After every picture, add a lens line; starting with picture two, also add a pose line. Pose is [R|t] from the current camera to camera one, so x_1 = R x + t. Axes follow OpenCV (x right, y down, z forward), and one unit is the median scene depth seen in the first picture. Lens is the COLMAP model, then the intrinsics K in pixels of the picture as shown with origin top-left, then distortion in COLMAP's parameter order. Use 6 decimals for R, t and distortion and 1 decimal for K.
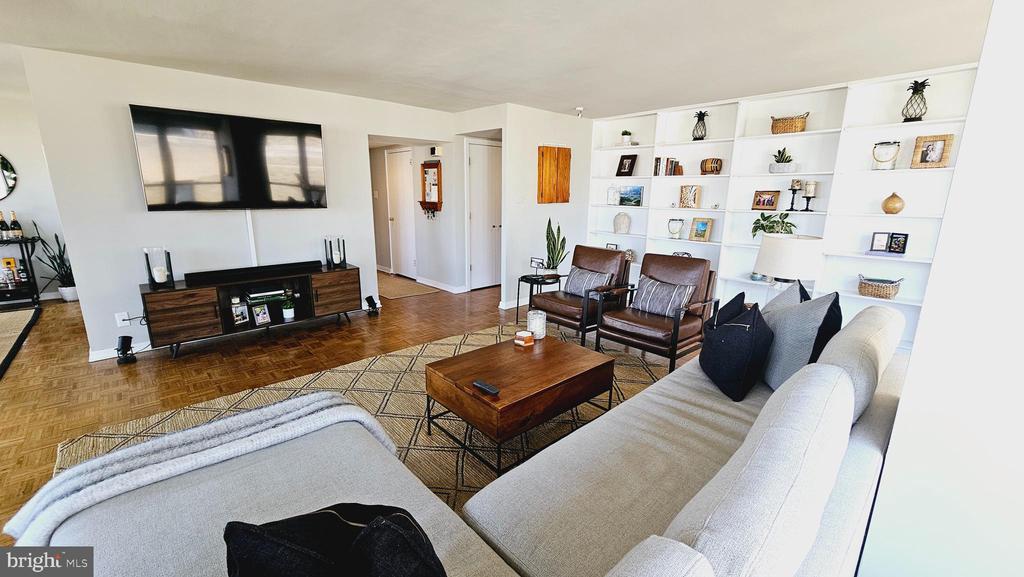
lens RADIAL K [[418.7, 0, 509.2], [0, 418.7, 286.1], [0, 0, 1]] dist [-0.001614, -0.000239]
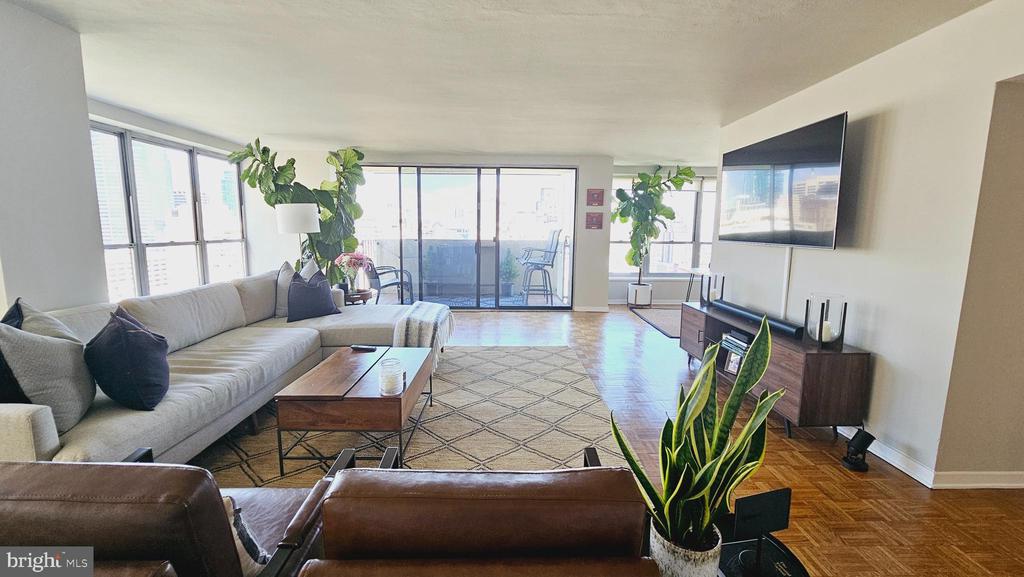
lens RADIAL K [[418.7, 0, 509.2], [0, 418.7, 286.1], [0, 0, 1]] dist [-0.001614, -0.000239]
pose [[-0.663924, 0.085856, -0.742855, 0.318690], [-0.182757, 0.944635, 0.272515, -0.211963], [0.725124, 0.316691, -0.611475, 1.030420]]
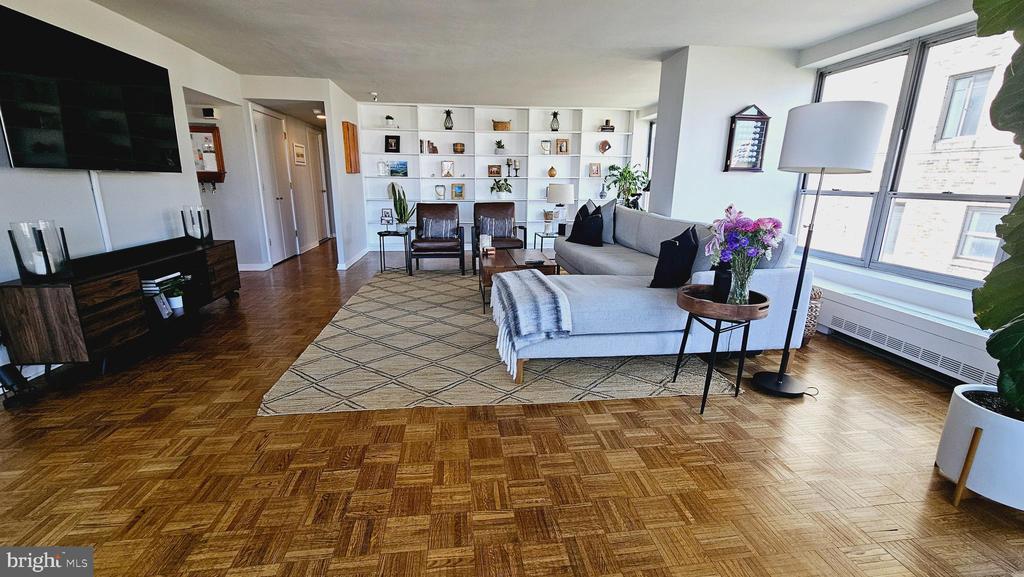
lens RADIAL K [[418.7, 0, 509.2], [0, 418.7, 286.1], [0, 0, 1]] dist [-0.001614, -0.000239]
pose [[0.577227, -0.202634, 0.791043, -0.749476], [0.177349, 0.976708, 0.120782, 0.048132], [-0.797092, 0.070572, 0.599719, -0.000771]]
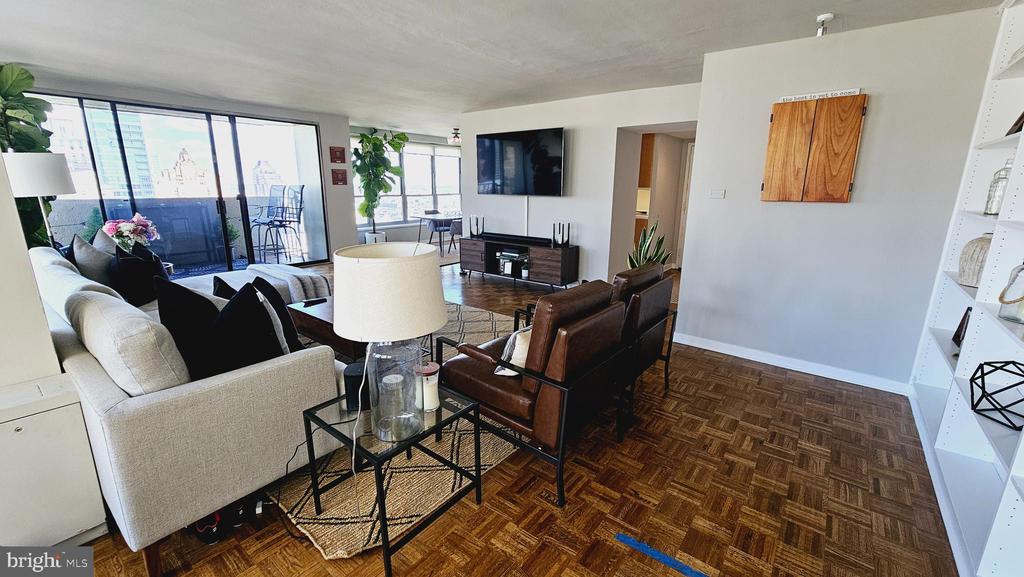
lens RADIAL K [[418.7, 0, 509.2], [0, 418.7, 286.1], [0, 0, 1]] dist [-0.001614, -0.000239]
pose [[0.157037, 0.225175, -0.961580, 0.740696], [-0.227721, 0.955679, 0.186603, -0.129045], [0.960980, 0.189668, 0.201354, 0.651381]]
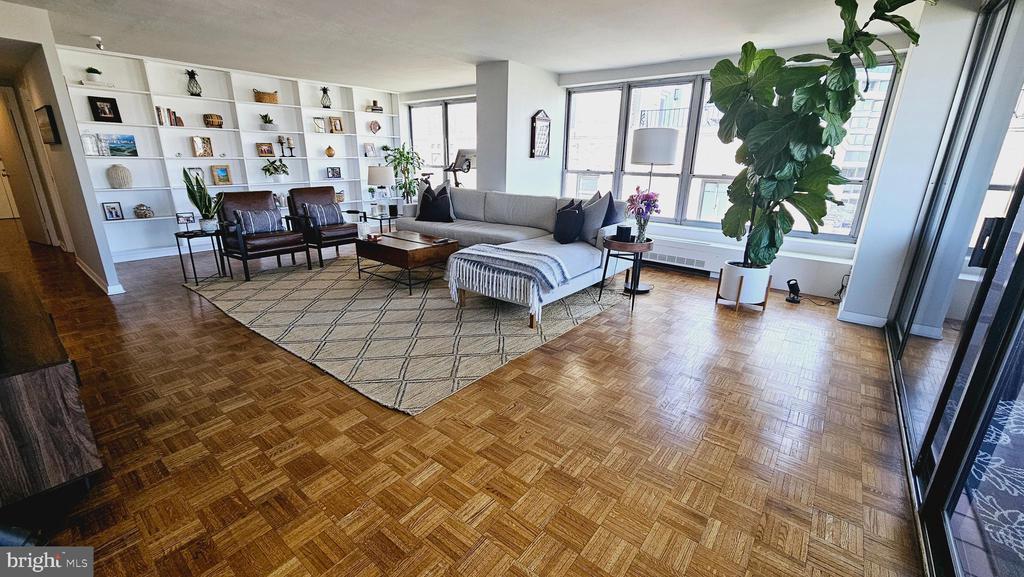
lens RADIAL K [[418.7, 0, 509.2], [0, 418.7, 286.1], [0, 0, 1]] dist [-0.001614, -0.000239]
pose [[-0.152543, -0.301400, 0.941216, -0.995901], [0.203501, 0.922374, 0.328348, -0.076346], [-0.967118, 0.241626, -0.079366, 0.422650]]
